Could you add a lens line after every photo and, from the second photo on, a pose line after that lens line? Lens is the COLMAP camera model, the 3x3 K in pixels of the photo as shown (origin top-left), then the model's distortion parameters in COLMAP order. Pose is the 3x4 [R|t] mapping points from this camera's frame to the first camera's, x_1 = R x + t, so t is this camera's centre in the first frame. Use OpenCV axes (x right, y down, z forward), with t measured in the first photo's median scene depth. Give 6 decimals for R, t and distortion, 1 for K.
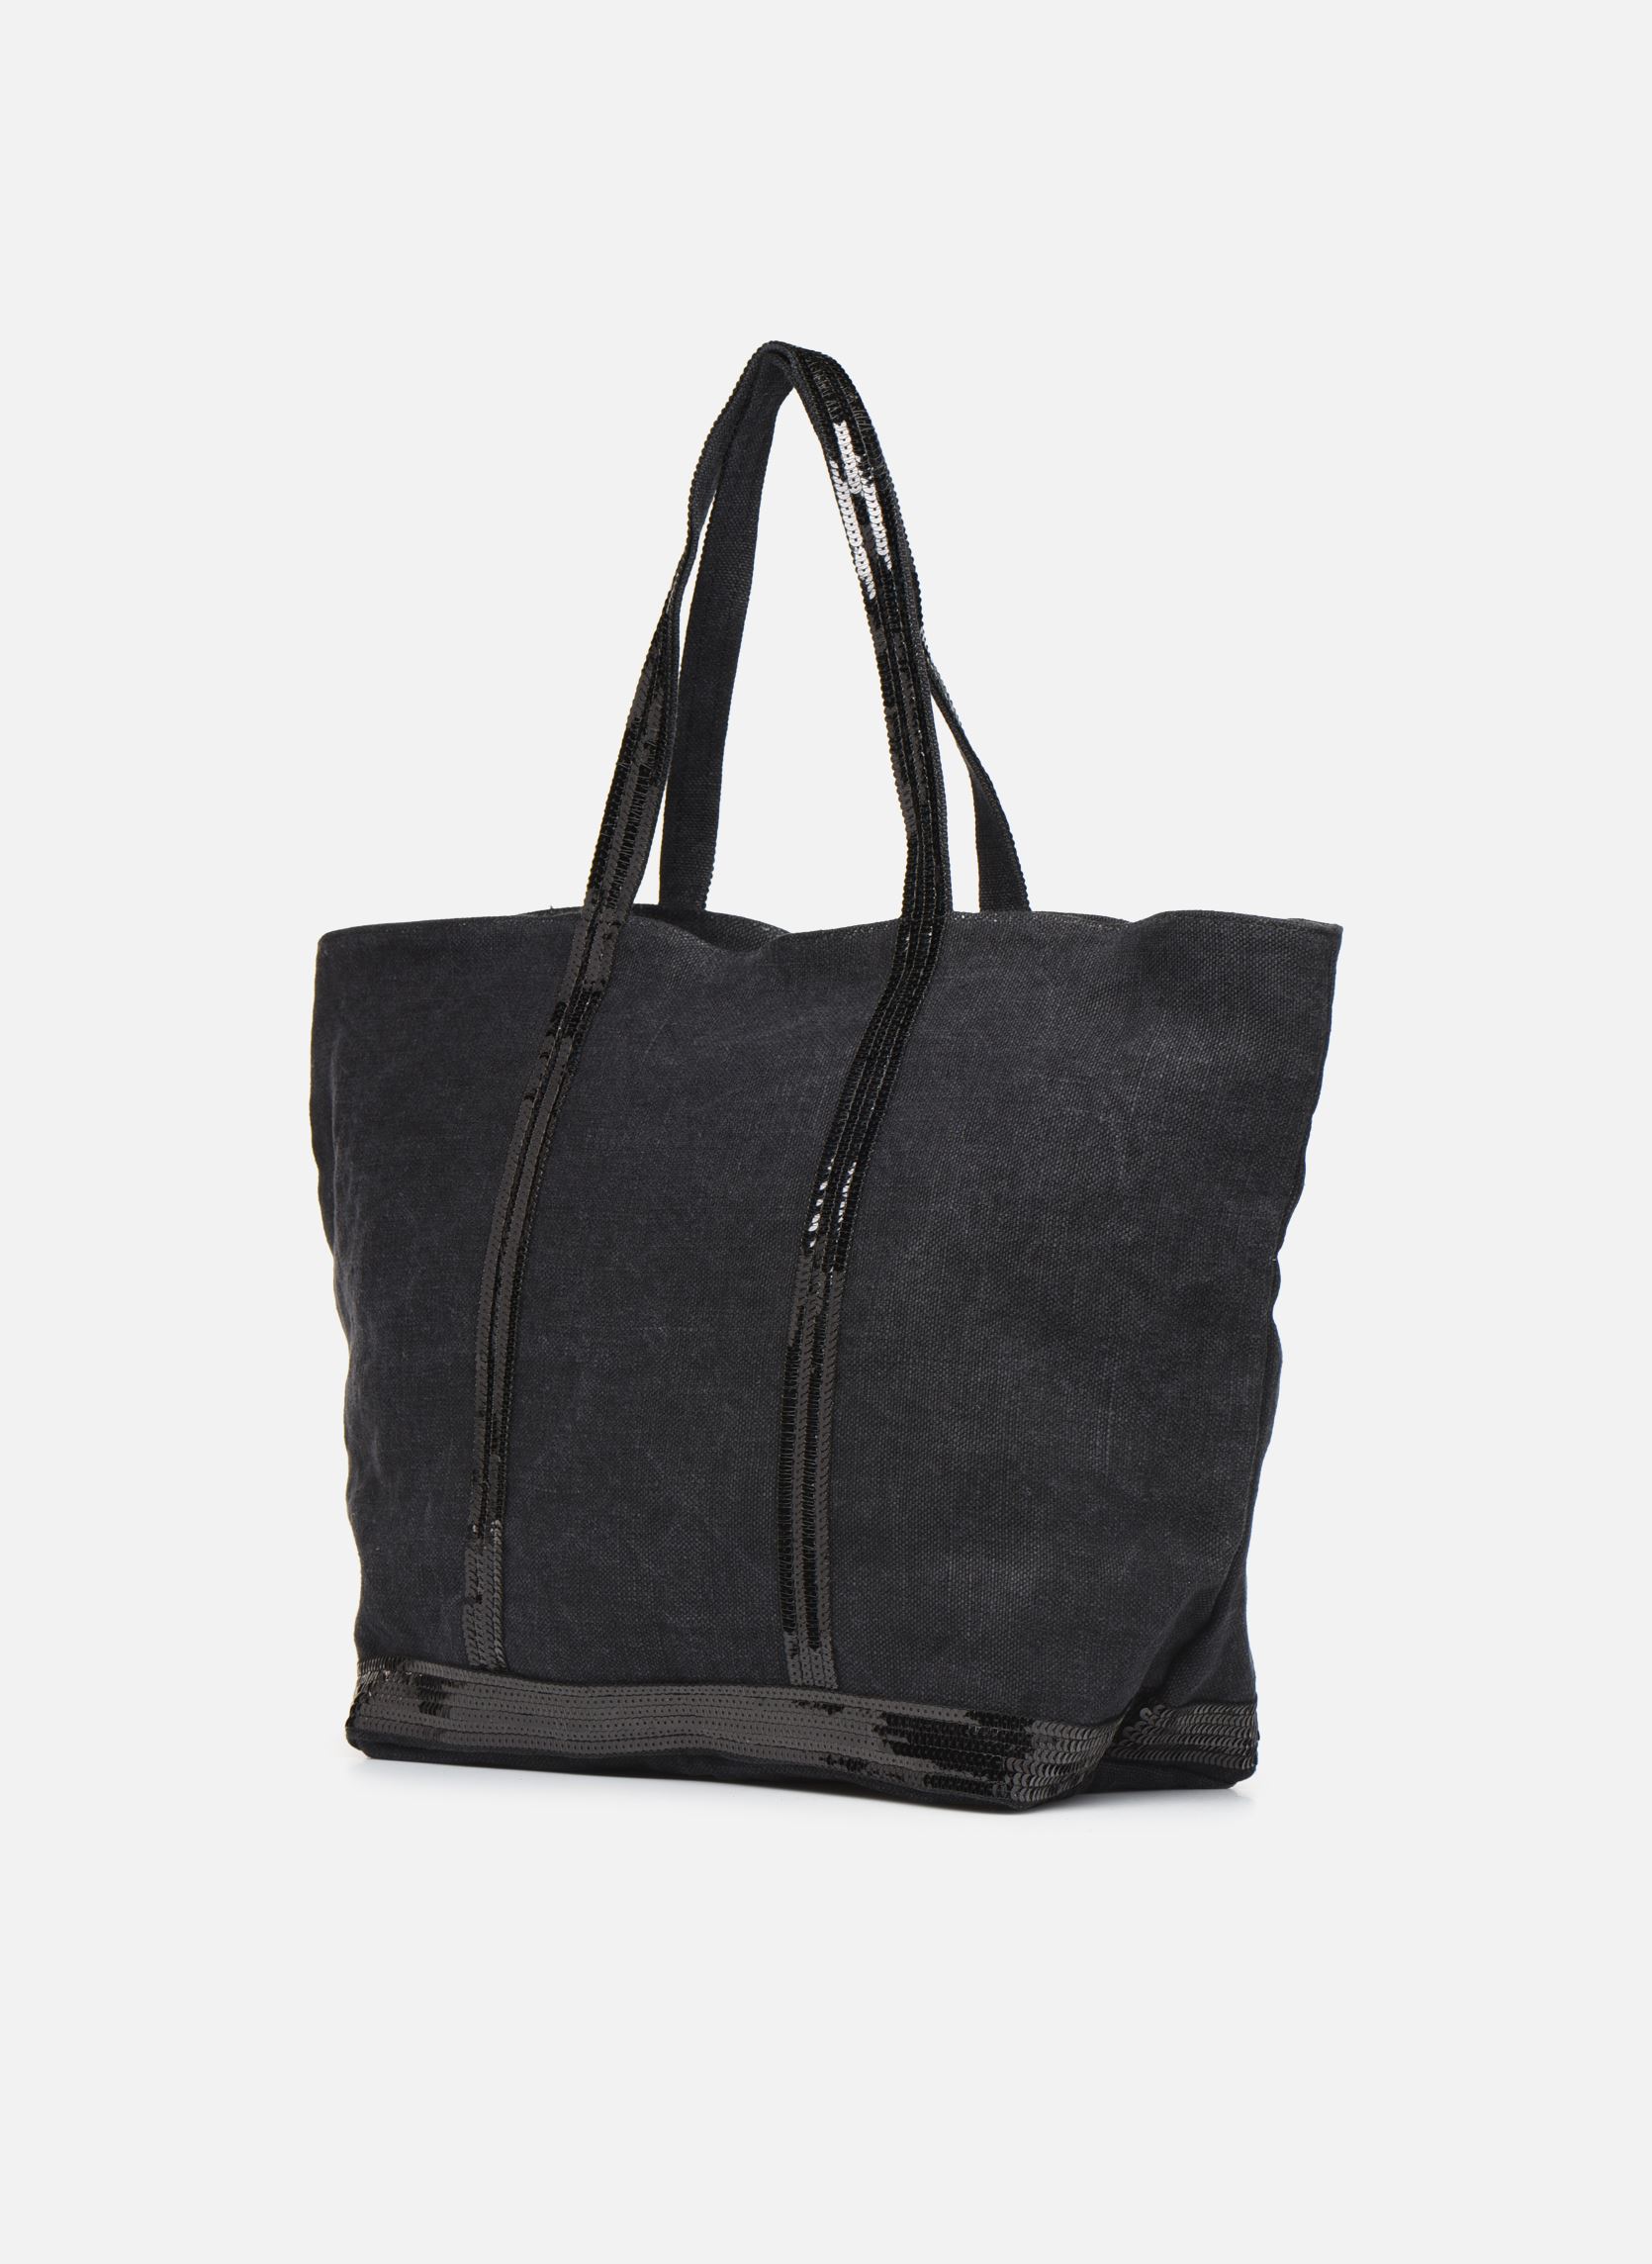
lens RADIAL K [[7110.9, 0, 826.0], [0, 7110.9, 1132.0], [0, 0, 1]] dist [-0.078414, -0.415357]
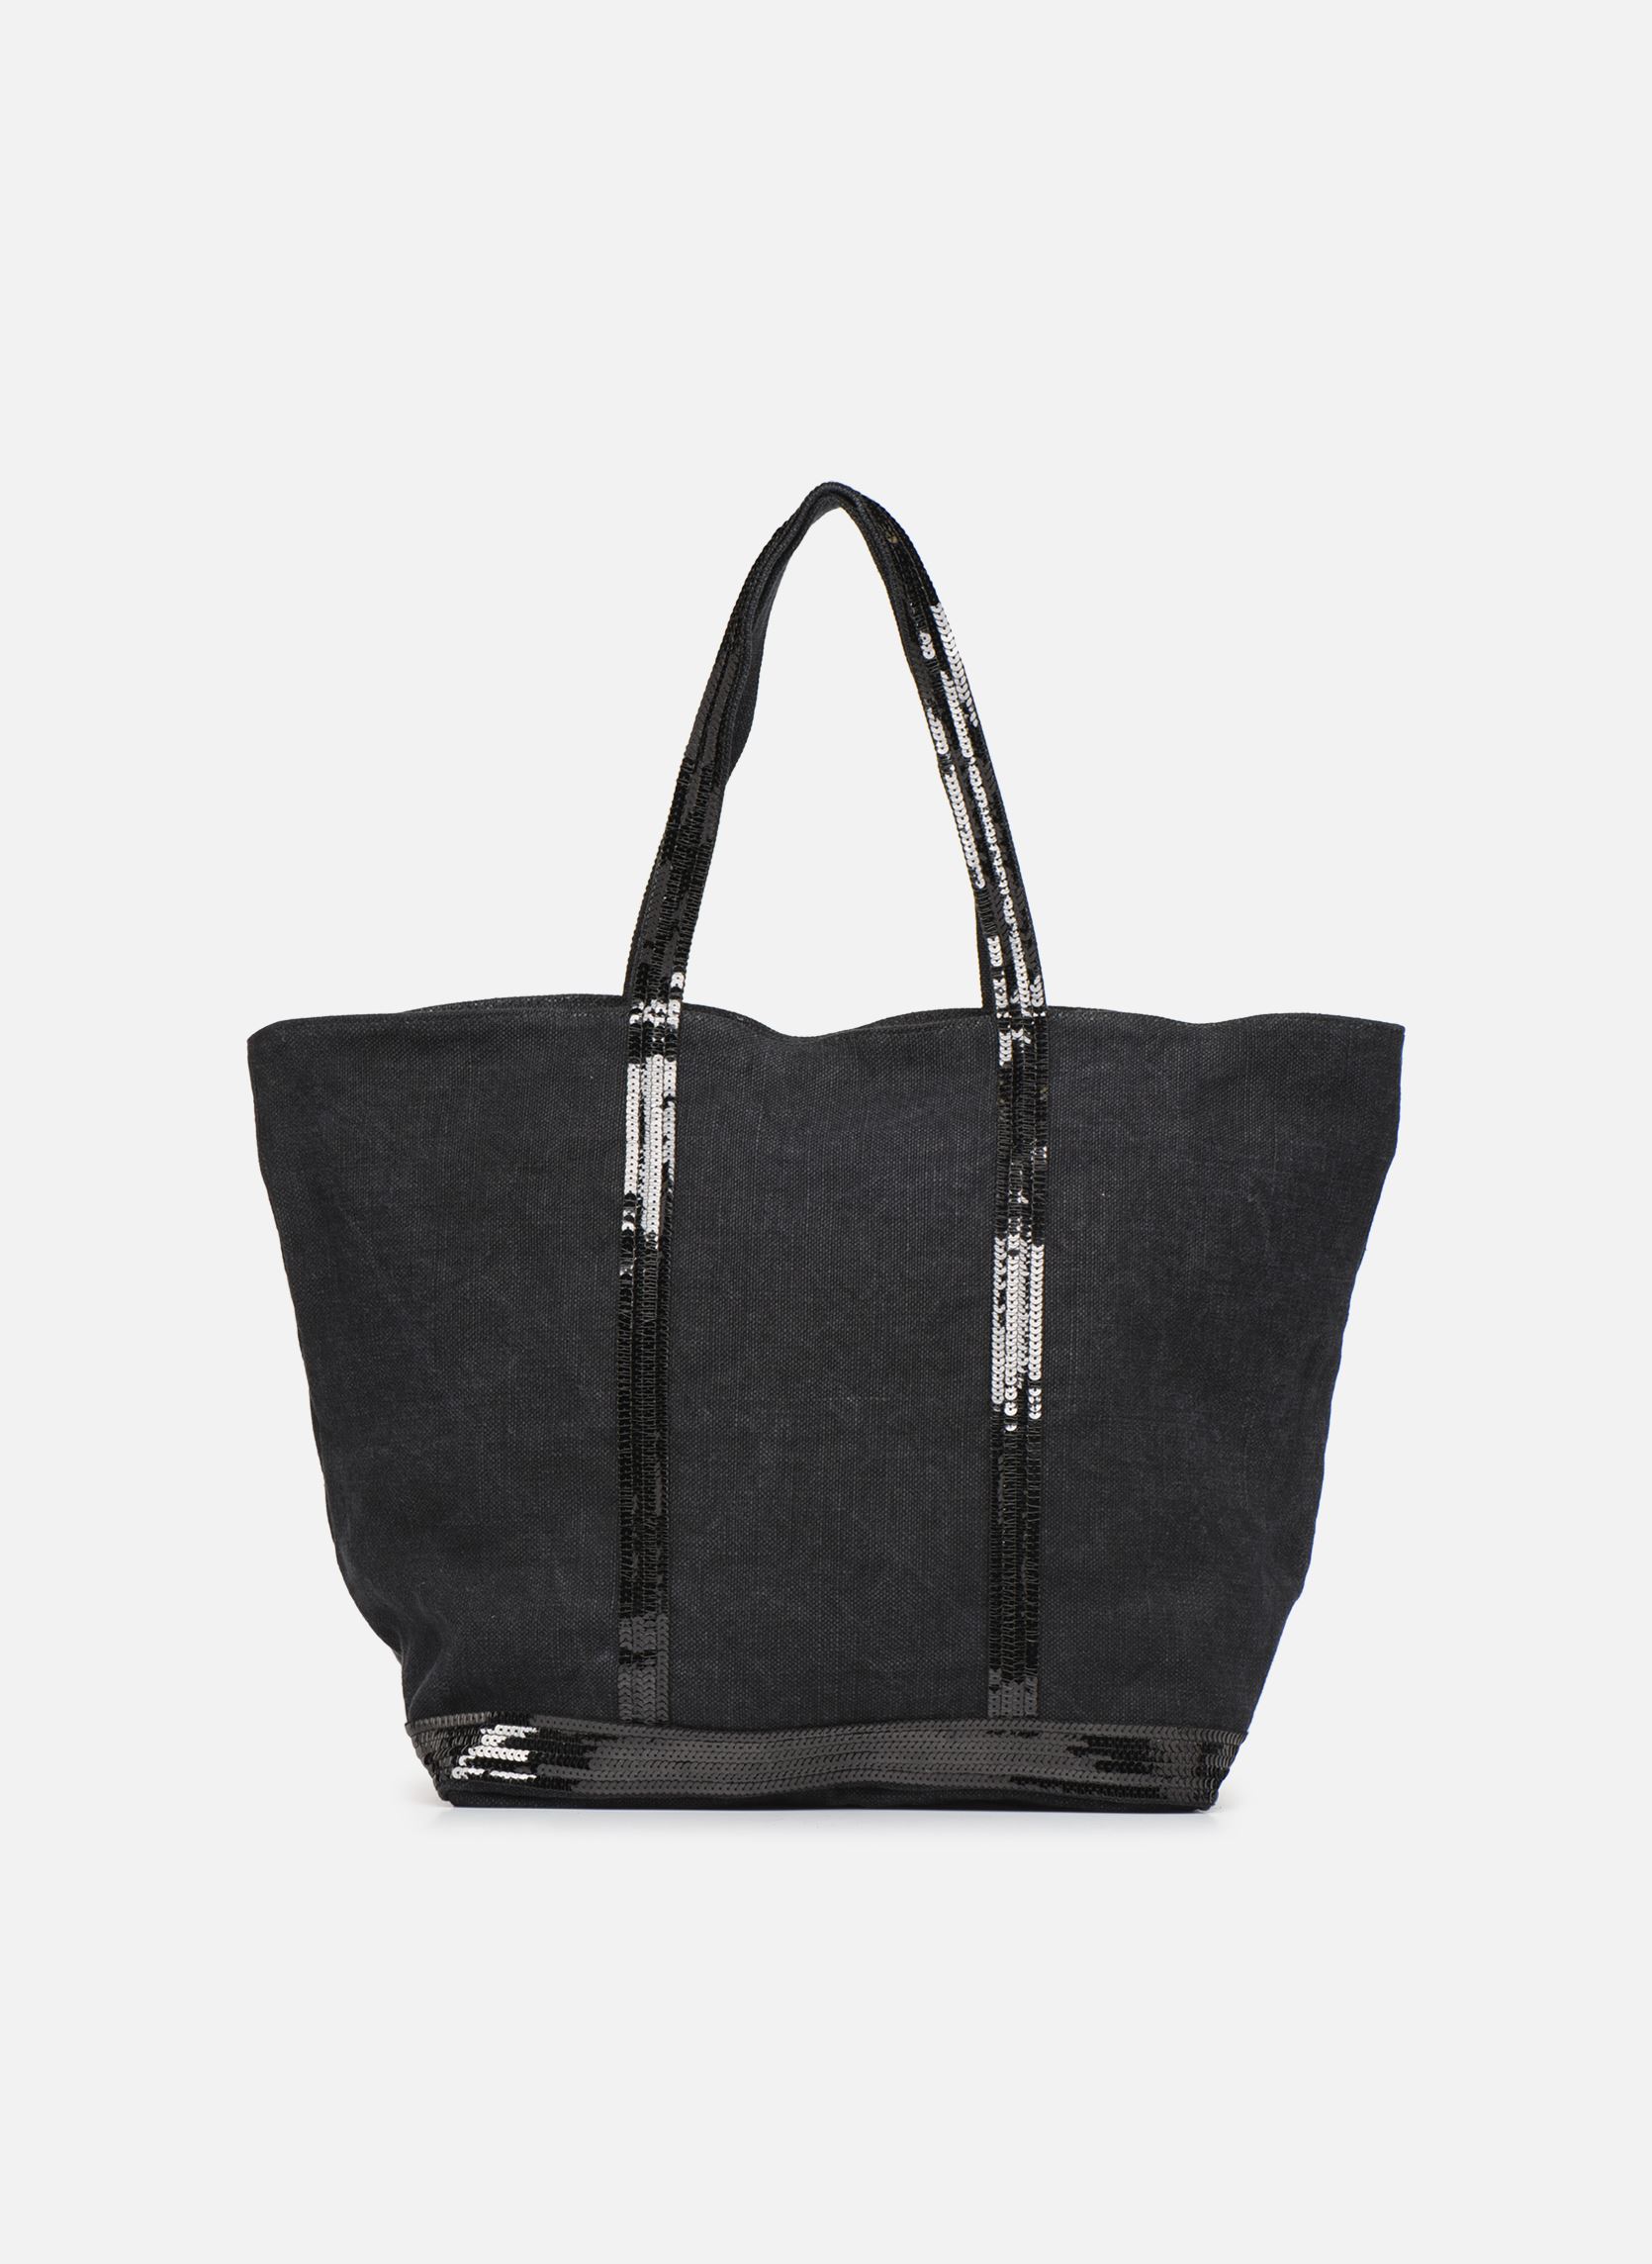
lens RADIAL K [[7110.9, 0, 826.0], [0, 7110.9, 1132.0], [0, 0, 1]] dist [-0.078414, -0.415357]
pose [[0.759890, -0.024649, 0.649584, -0.739663], [0.003595, 0.999425, 0.033718, -0.050347], [-0.650042, -0.023287, 0.759542, 0.180279]]
